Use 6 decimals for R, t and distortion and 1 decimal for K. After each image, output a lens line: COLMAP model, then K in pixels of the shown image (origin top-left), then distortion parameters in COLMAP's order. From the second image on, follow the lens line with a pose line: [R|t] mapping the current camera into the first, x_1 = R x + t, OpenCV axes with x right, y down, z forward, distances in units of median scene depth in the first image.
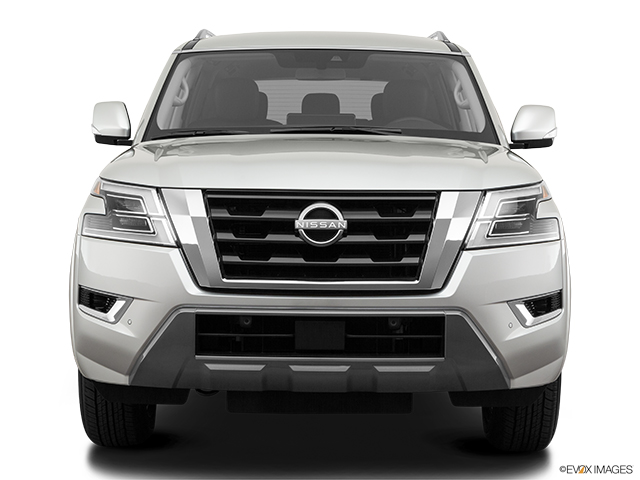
lens RADIAL K [[1395.5, 0, 318.7], [0, 1395.5, 234.5], [0, 0, 1]] dist [0.247458, 0.000000]
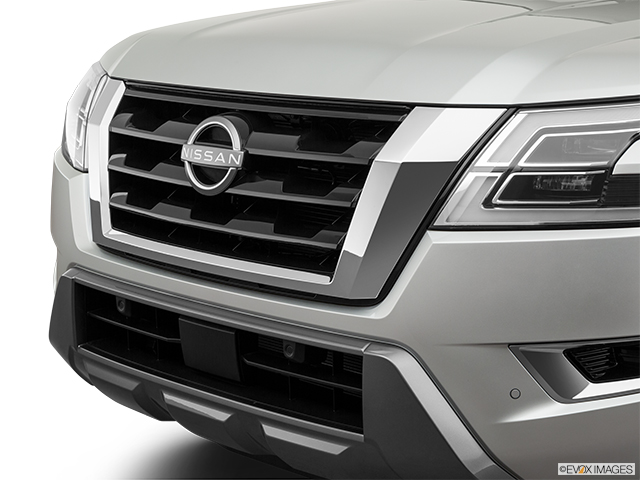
lens RADIAL K [[1396.1, 0, 321.4], [0, 1396.1, 240.4], [0, 0, 1]] dist [-0.029367, 0.000000]
pose [[0.708037, 0.119379, -0.696011, 0.422931], [-0.030010, 0.989804, 0.139241, -0.052506], [0.705537, -0.077700, 0.704401, 0.633025]]
